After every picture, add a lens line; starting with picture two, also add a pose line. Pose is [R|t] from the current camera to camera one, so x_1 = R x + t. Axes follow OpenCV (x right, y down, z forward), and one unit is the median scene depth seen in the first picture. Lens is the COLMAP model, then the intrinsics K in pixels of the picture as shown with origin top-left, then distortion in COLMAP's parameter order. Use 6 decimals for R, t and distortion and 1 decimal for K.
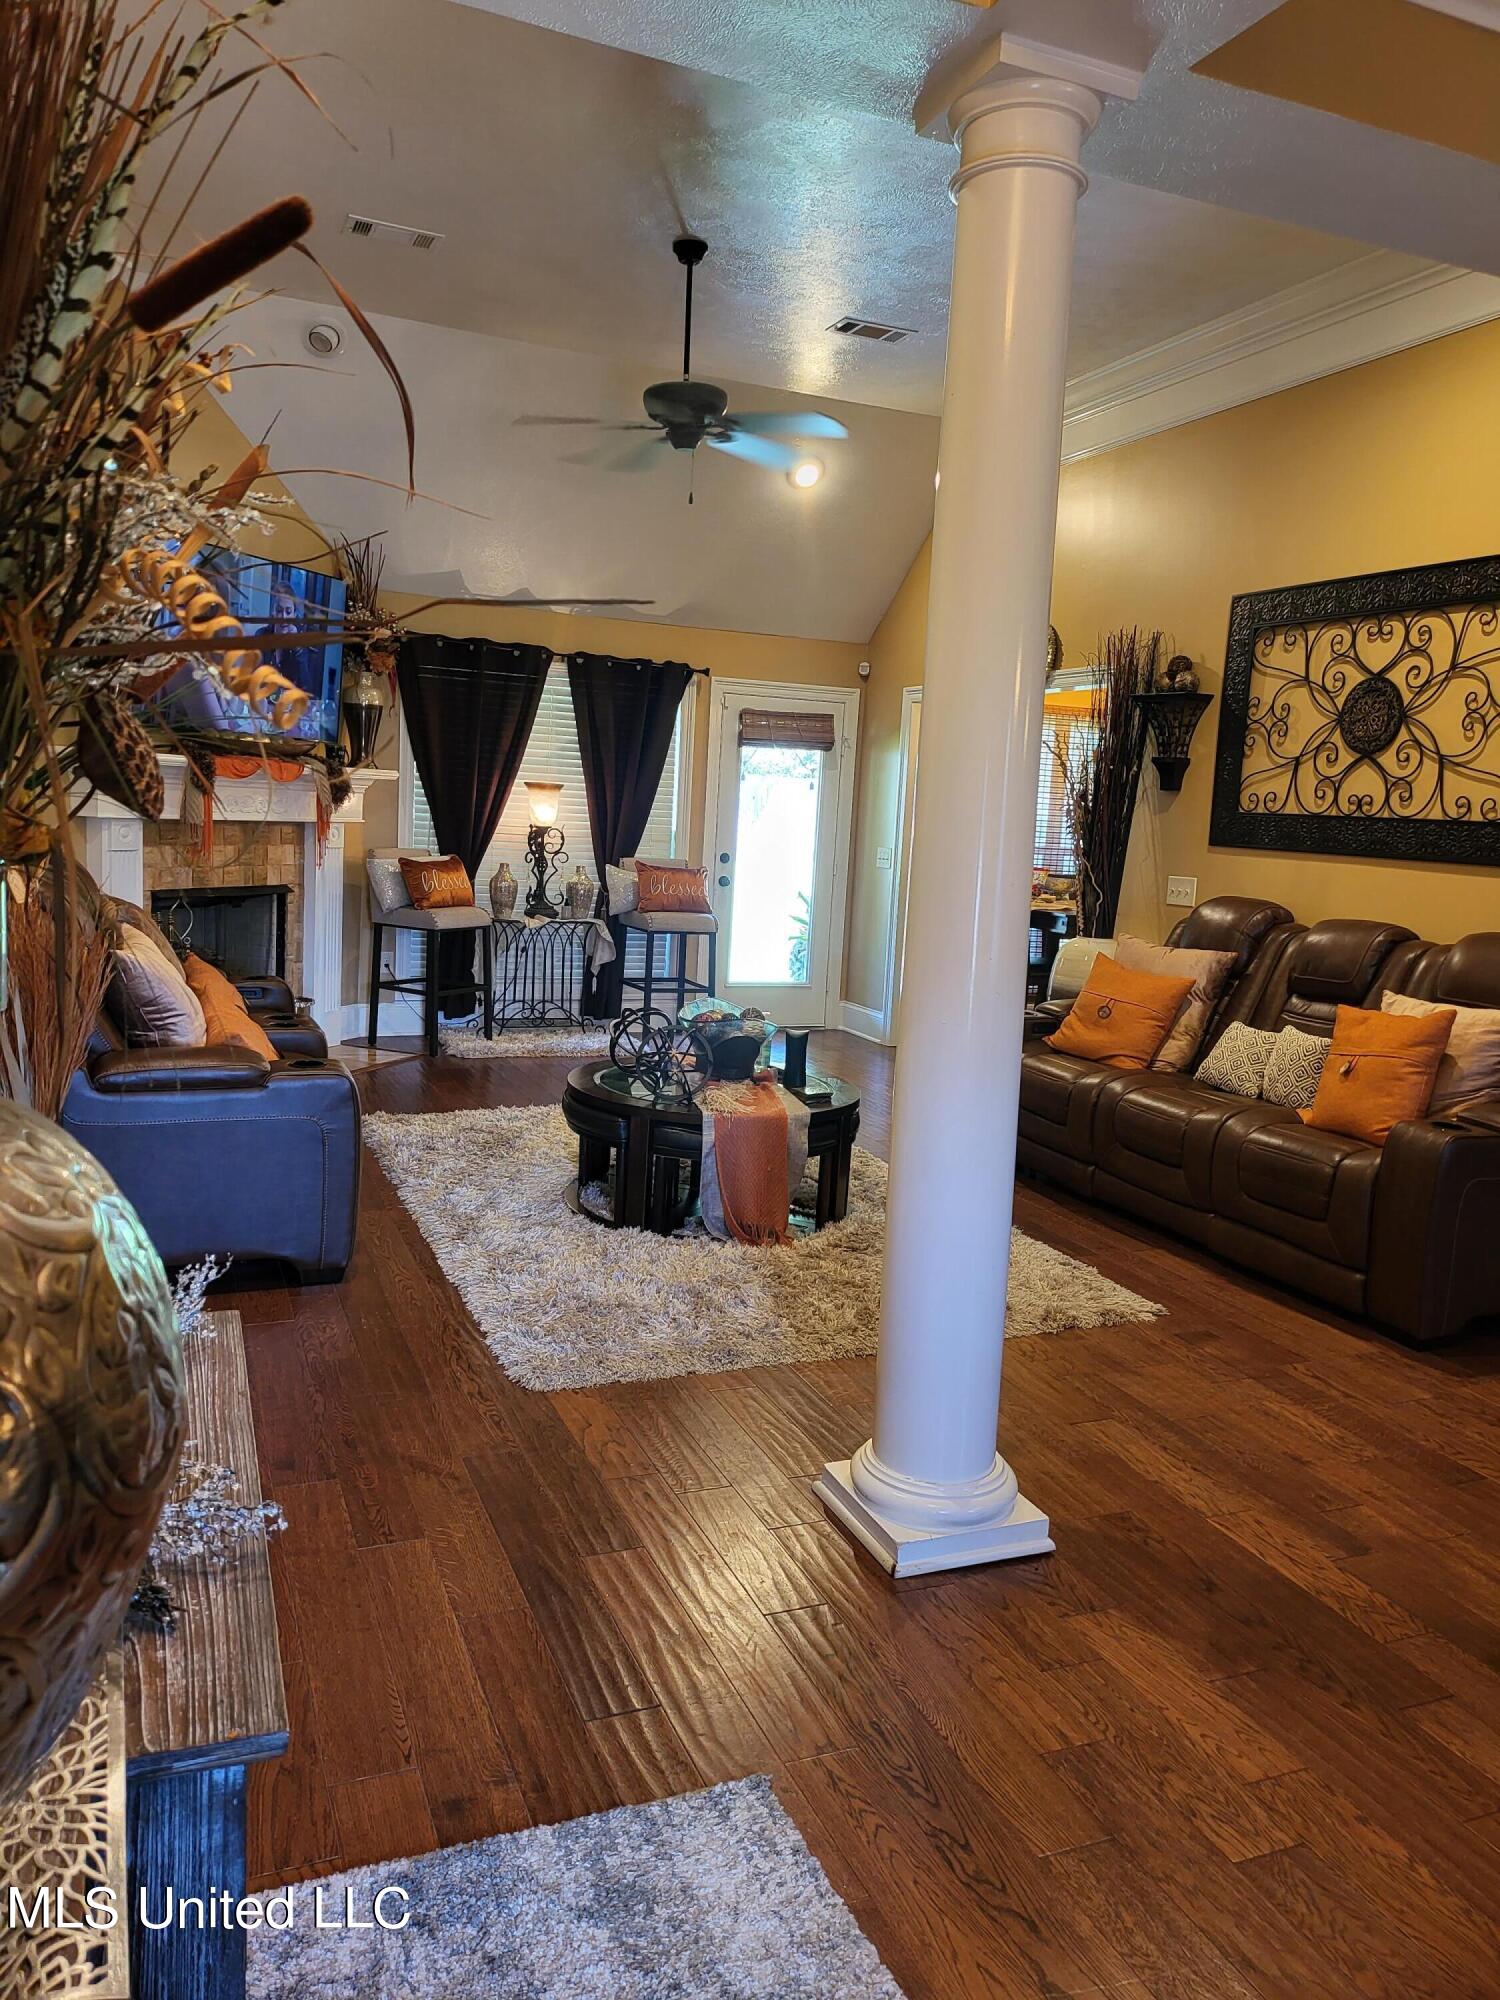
lens RADIAL K [[1397.1, 0, 726.9], [0, 1397.1, 996.8], [0, 0, 1]] dist [0.051273, -0.059381]
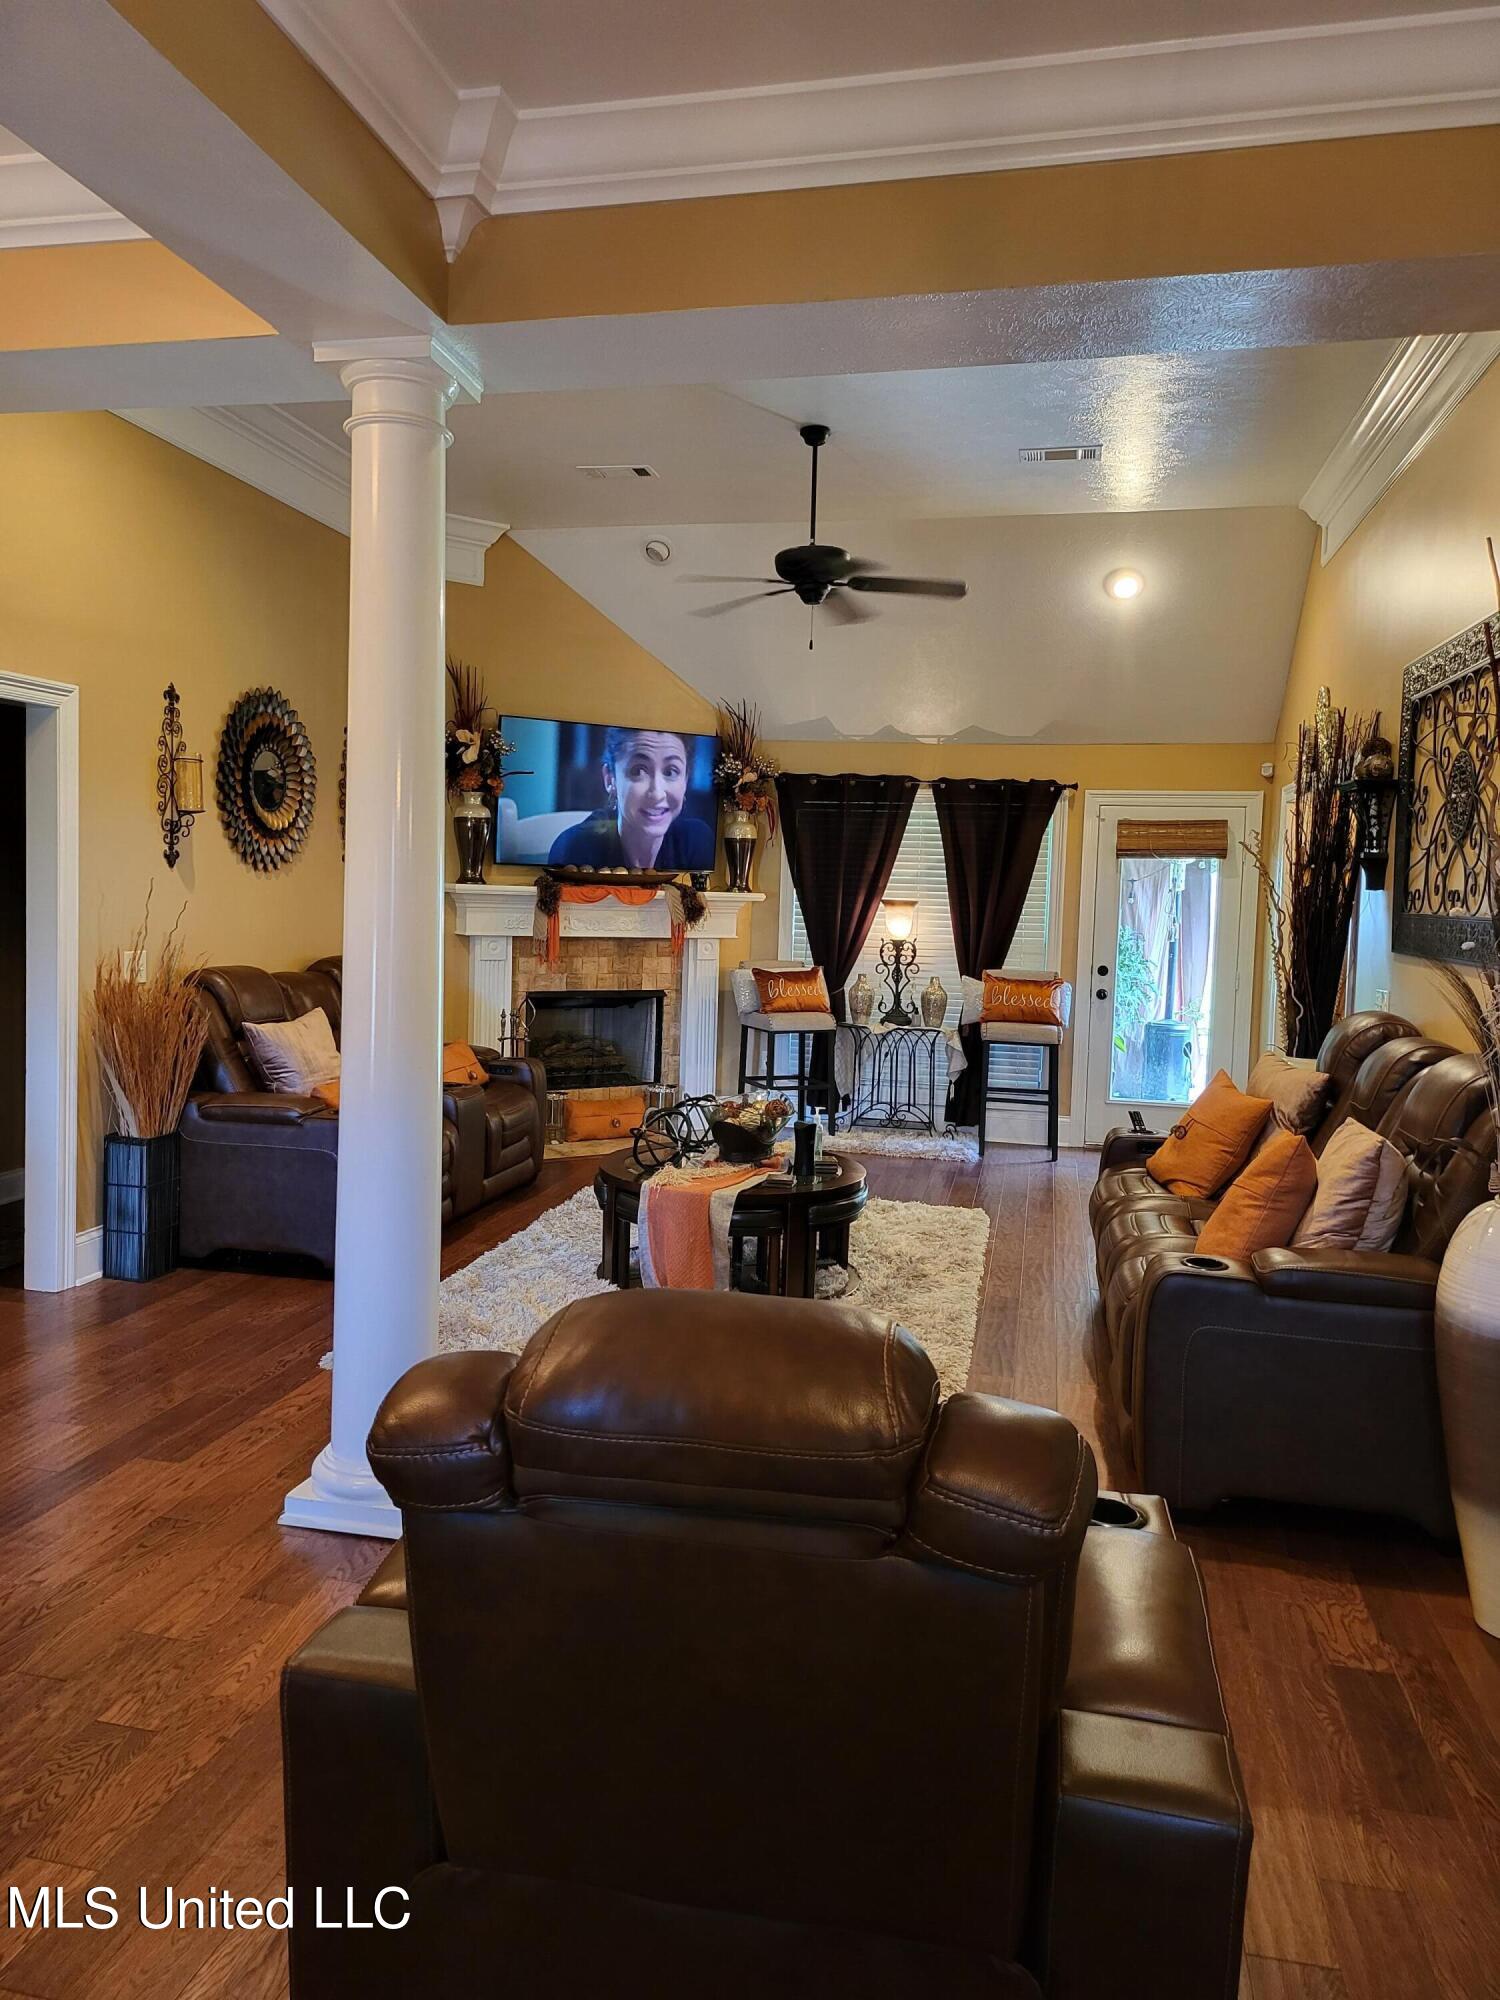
lens RADIAL K [[1414.8, 0, 742.6], [0, 1414.8, 968.9], [0, 0, 1]] dist [0.038359, -0.000338]
pose [[0.819254, 0.002532, -0.573425, 0.396085], [-0.064328, 0.994084, -0.087516, 0.003048], [0.569811, 0.108585, 0.814570, 0.050203]]
